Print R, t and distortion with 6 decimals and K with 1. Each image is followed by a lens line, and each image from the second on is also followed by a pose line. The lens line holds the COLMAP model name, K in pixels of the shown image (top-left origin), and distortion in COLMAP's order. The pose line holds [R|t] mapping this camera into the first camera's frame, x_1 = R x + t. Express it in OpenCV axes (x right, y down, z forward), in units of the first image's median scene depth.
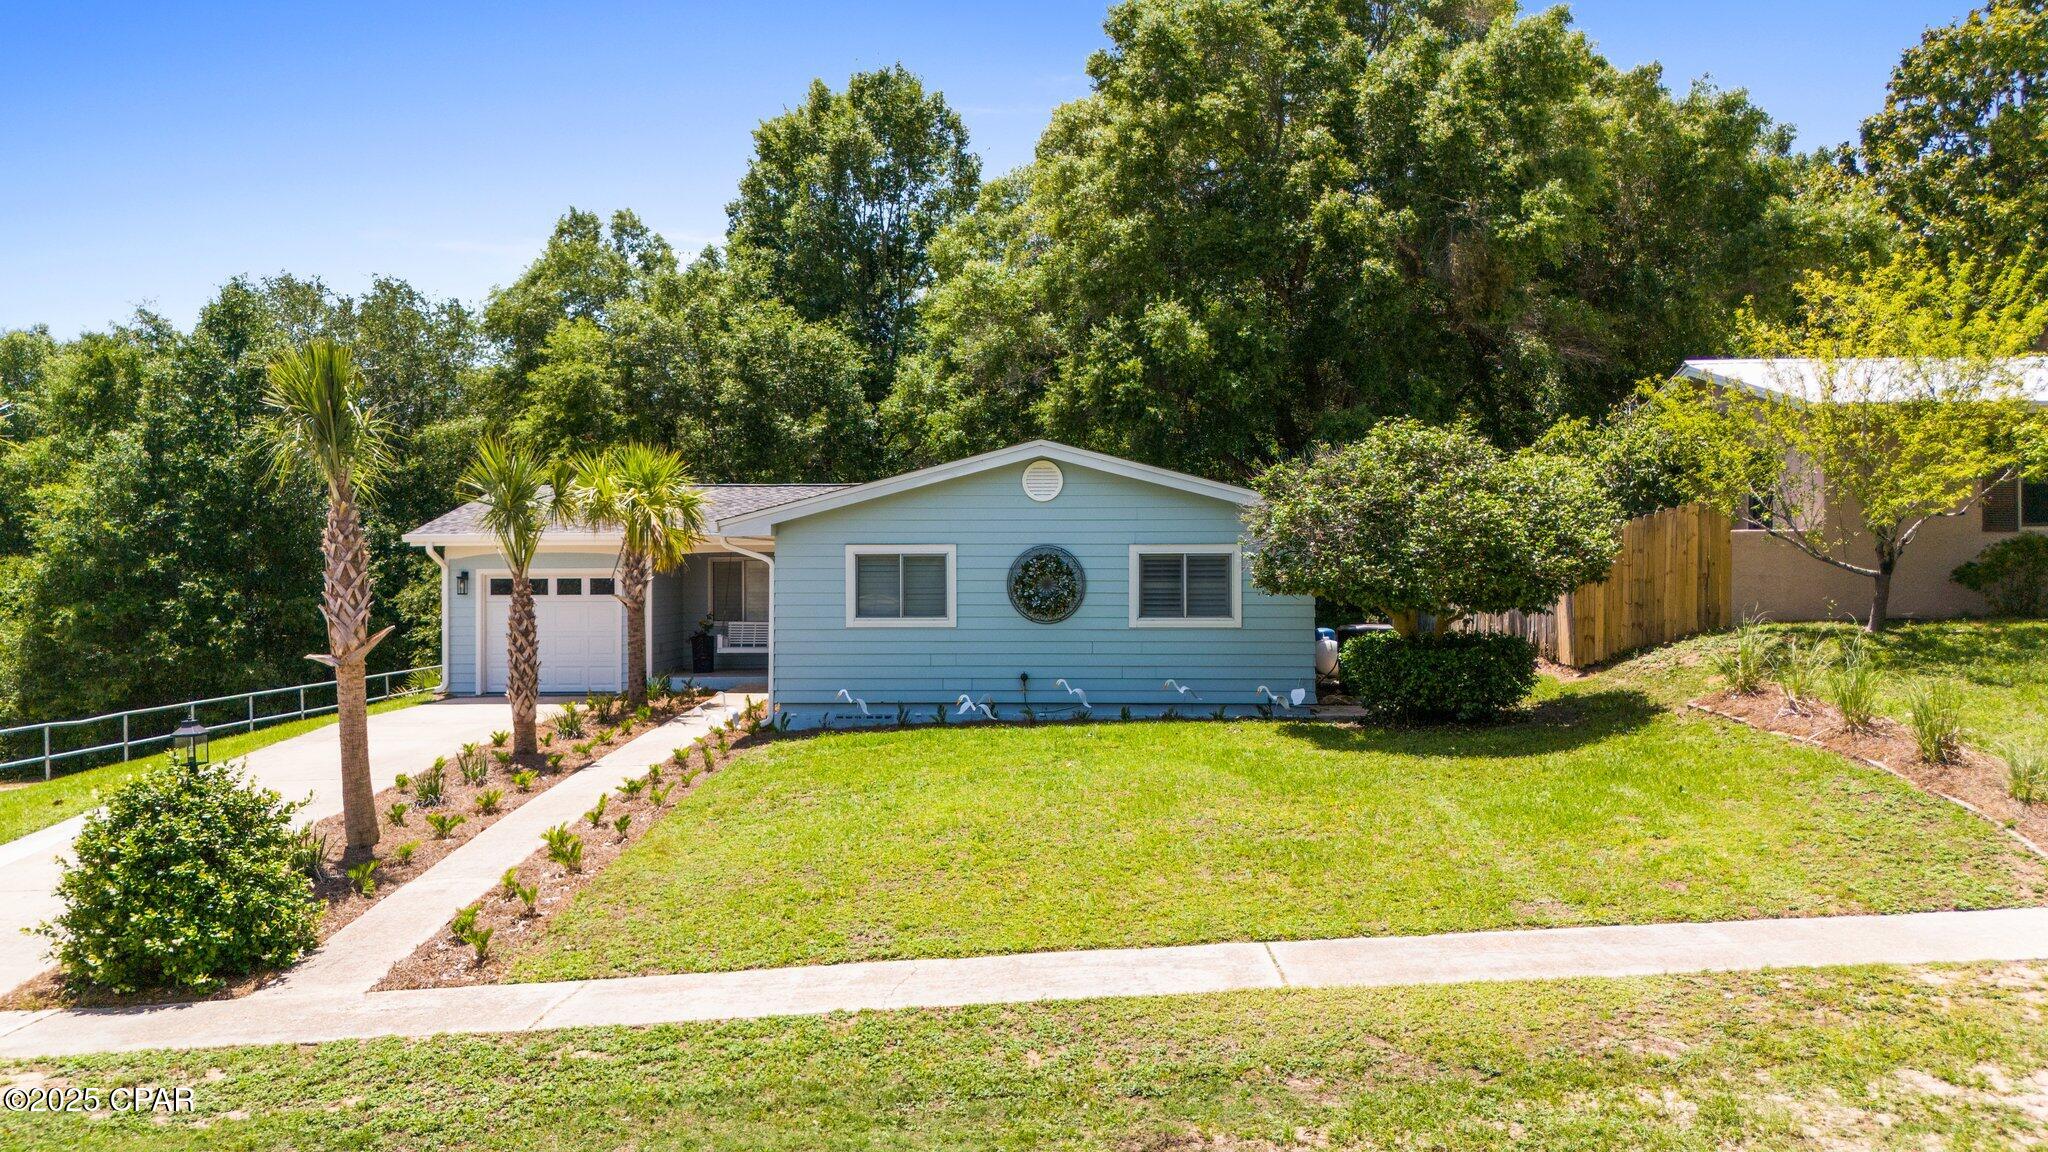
lens RADIAL K [[1494.7, 0, 1013.9], [0, 1494.7, 577.0], [0, 0, 1]] dist [0.095162, -0.110464]
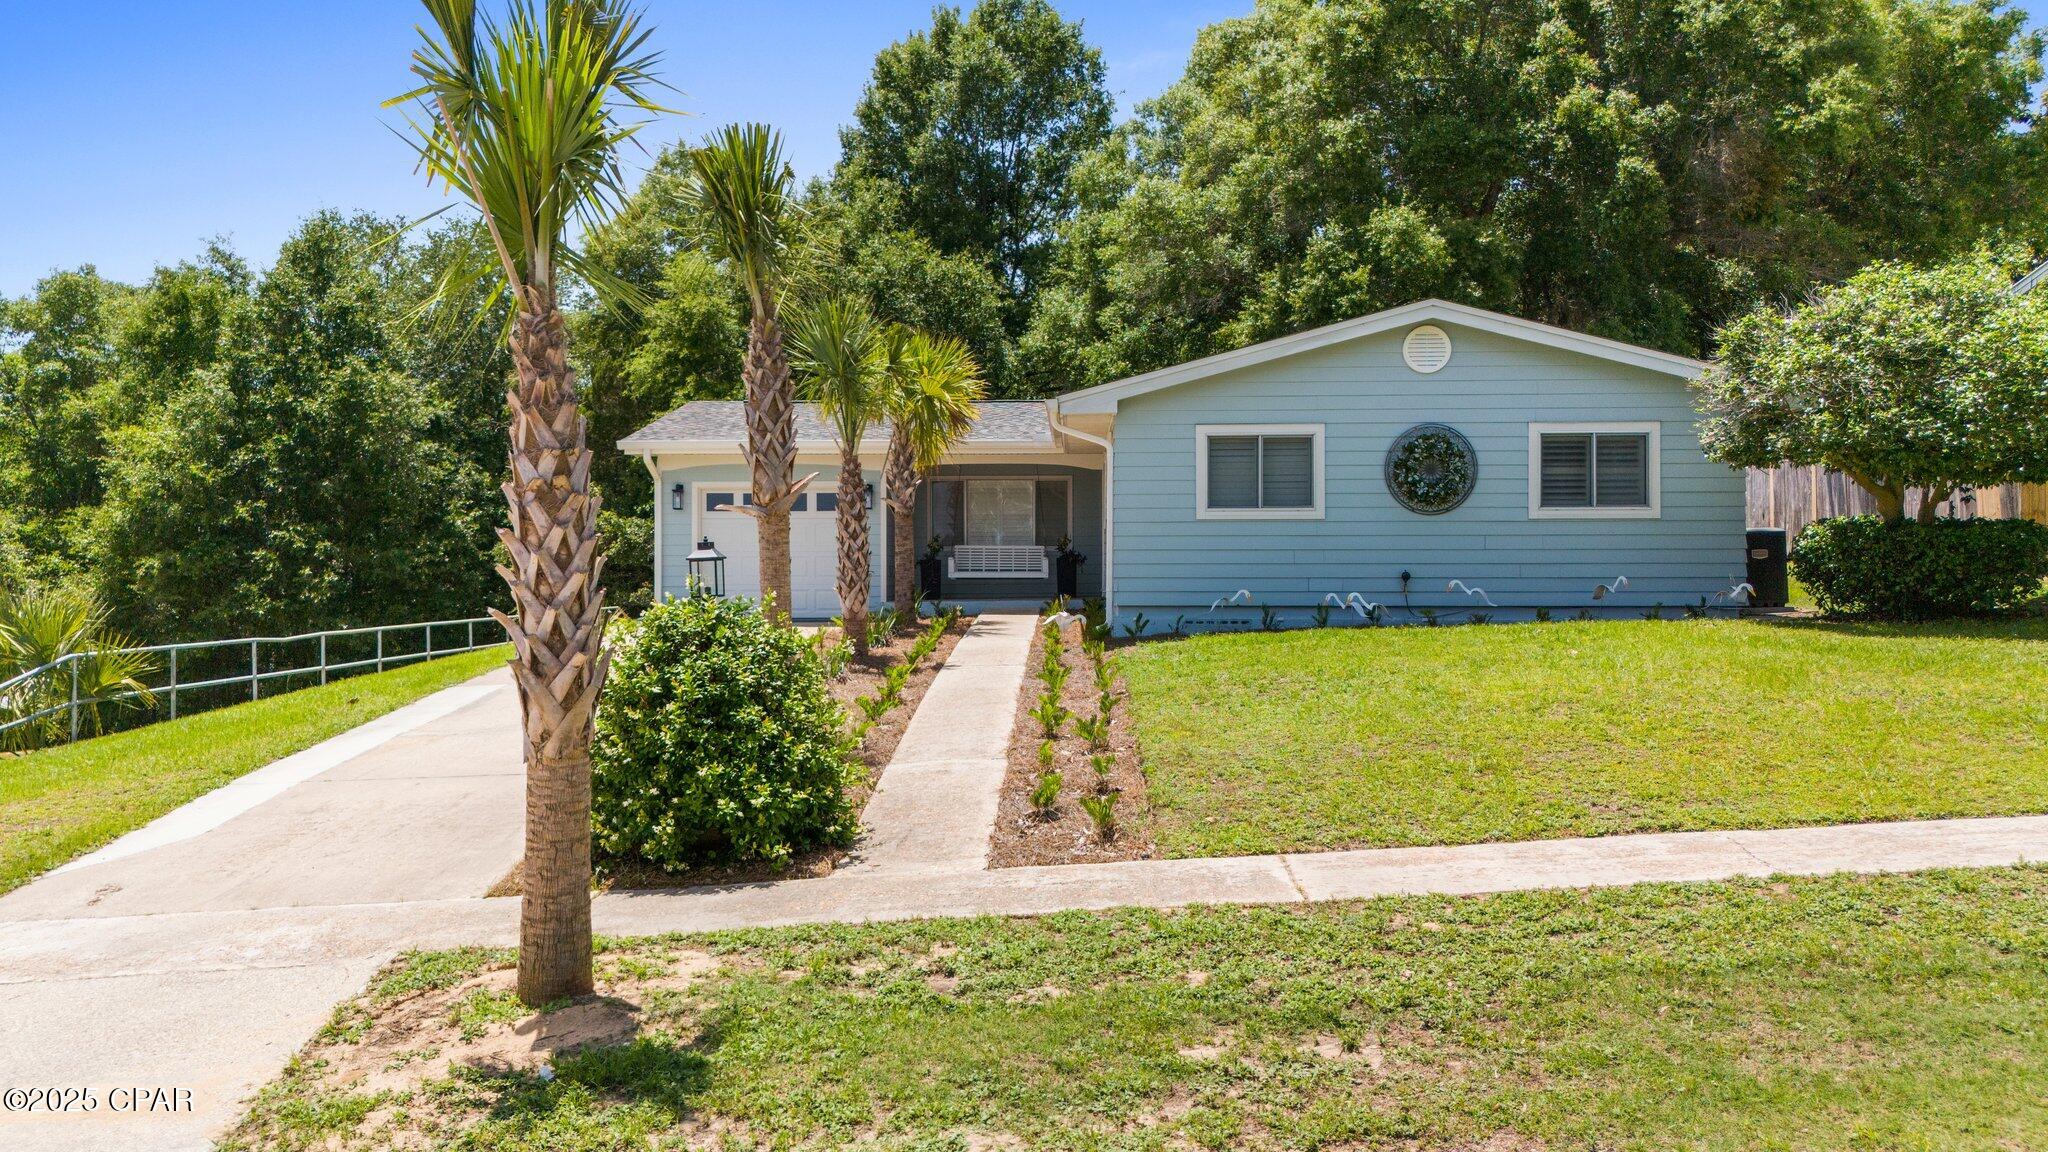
lens RADIAL K [[1520.2, 0, 1019.3], [0, 1520.2, 551.6], [0, 0, 1]] dist [0.100486, -0.127116]
pose [[0.999951, 0.001023, 0.009832, -0.132347], [-0.000894, 0.999914, -0.013103, 0.037861], [-0.009844, 0.013093, 0.999866, 0.066346]]
